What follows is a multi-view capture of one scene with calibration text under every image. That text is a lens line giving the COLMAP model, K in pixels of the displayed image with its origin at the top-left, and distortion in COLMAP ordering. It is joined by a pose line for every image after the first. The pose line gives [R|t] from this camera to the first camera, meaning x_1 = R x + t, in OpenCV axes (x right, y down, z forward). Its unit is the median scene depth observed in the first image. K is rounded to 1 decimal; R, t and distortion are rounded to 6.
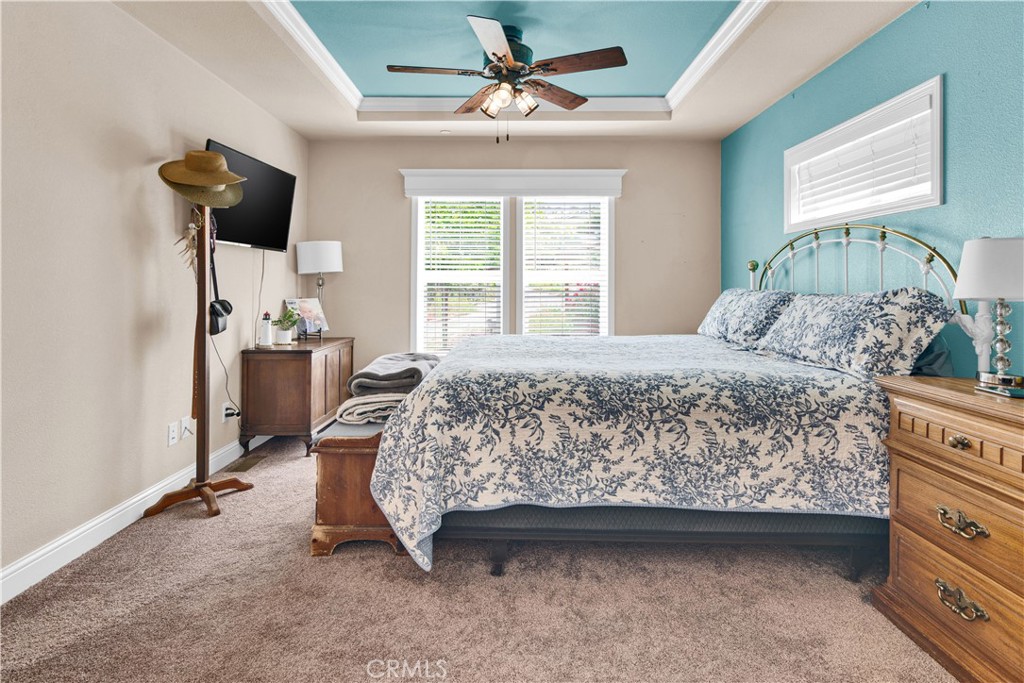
lens RADIAL K [[528.5, 0, 502.0], [0, 528.5, 268.9], [0, 0, 1]] dist [0.021160, -0.000516]
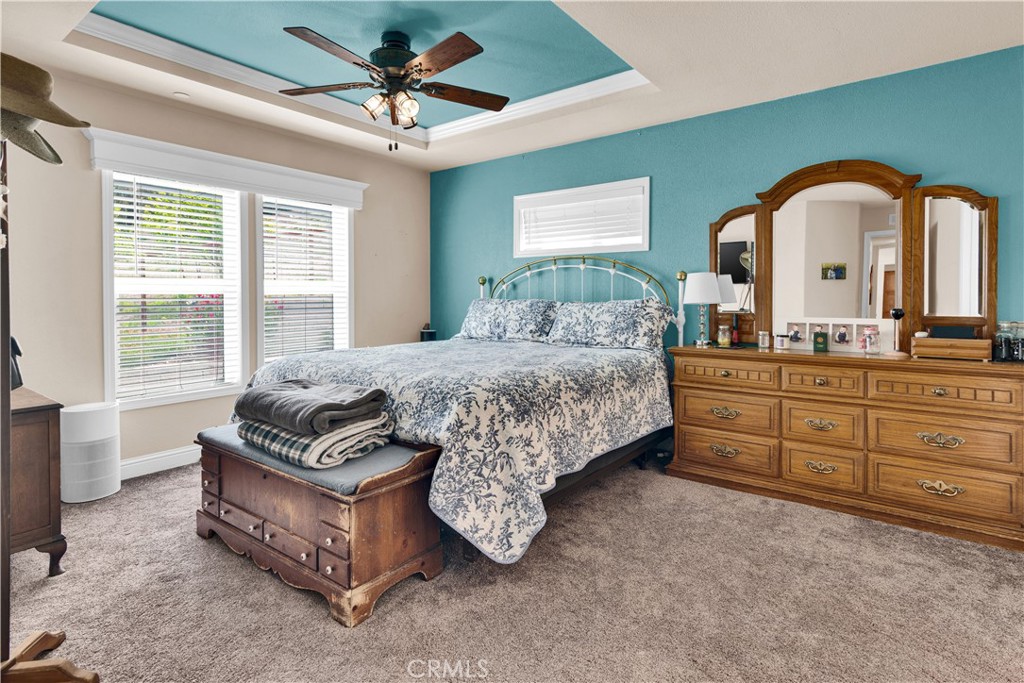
lens RADIAL K [[522.3, 0, 514.1], [0, 522.3, 294.5], [0, 0, 1]] dist [0.024437, 0.000002]
pose [[0.598841, -0.002374, 0.800865, -0.859376], [-0.021914, 0.999573, 0.019349, 0.002308], [-0.800568, -0.029137, 0.598533, 0.324956]]
